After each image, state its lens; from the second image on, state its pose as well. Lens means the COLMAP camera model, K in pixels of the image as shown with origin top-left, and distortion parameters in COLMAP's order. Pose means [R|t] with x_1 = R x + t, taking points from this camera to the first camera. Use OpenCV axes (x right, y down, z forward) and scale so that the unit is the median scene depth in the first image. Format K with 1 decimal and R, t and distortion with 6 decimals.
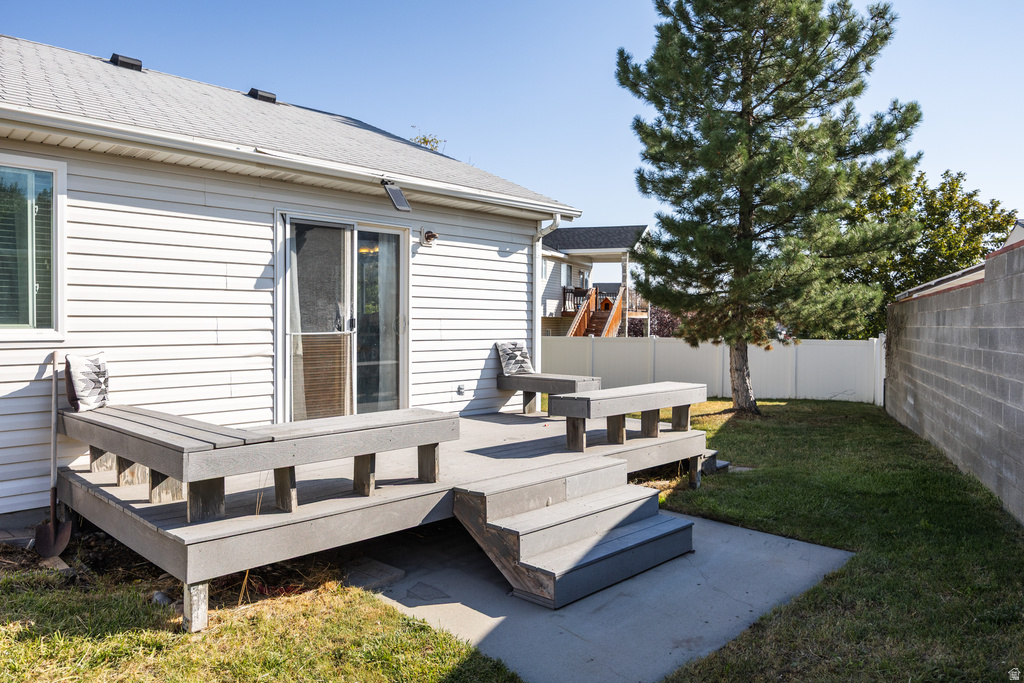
lens RADIAL K [[718.6, 0, 508.8], [0, 718.6, 339.2], [0, 0, 1]] dist [-0.036445, -0.005107]
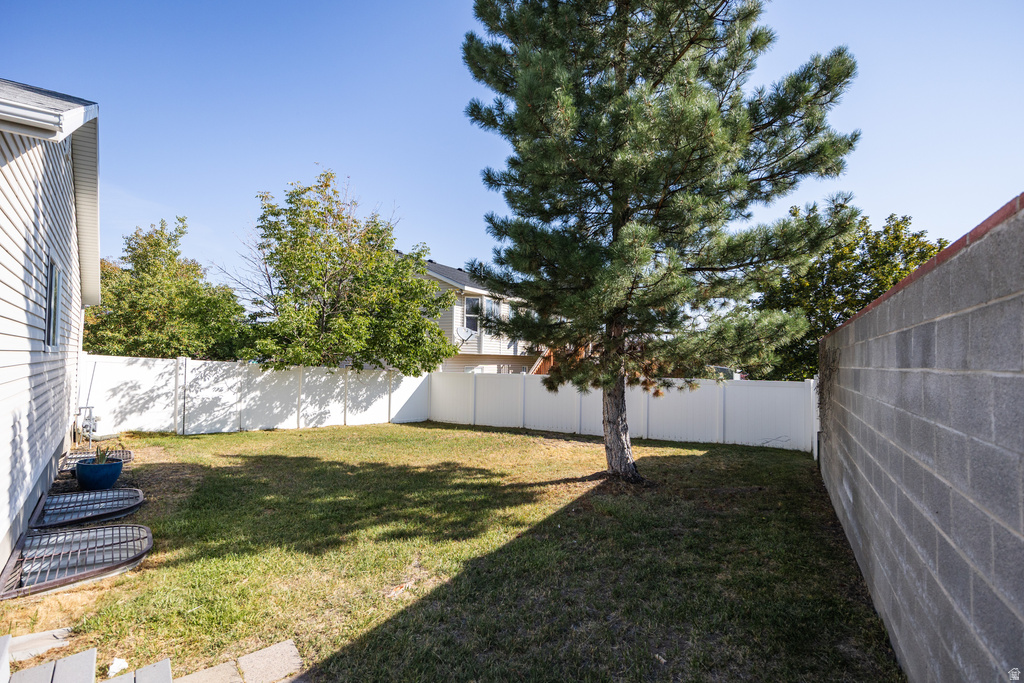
lens RADIAL K [[502.1, 0, 517.4], [0, 502.1, 343.6], [0, 0, 1]] dist [-0.002994, 0.000143]
pose [[0.996436, 0.003792, -0.084262, 0.246741], [-0.008675, 0.998299, -0.057657, -0.008593], [0.083900, 0.058182, 0.994774, 0.418748]]
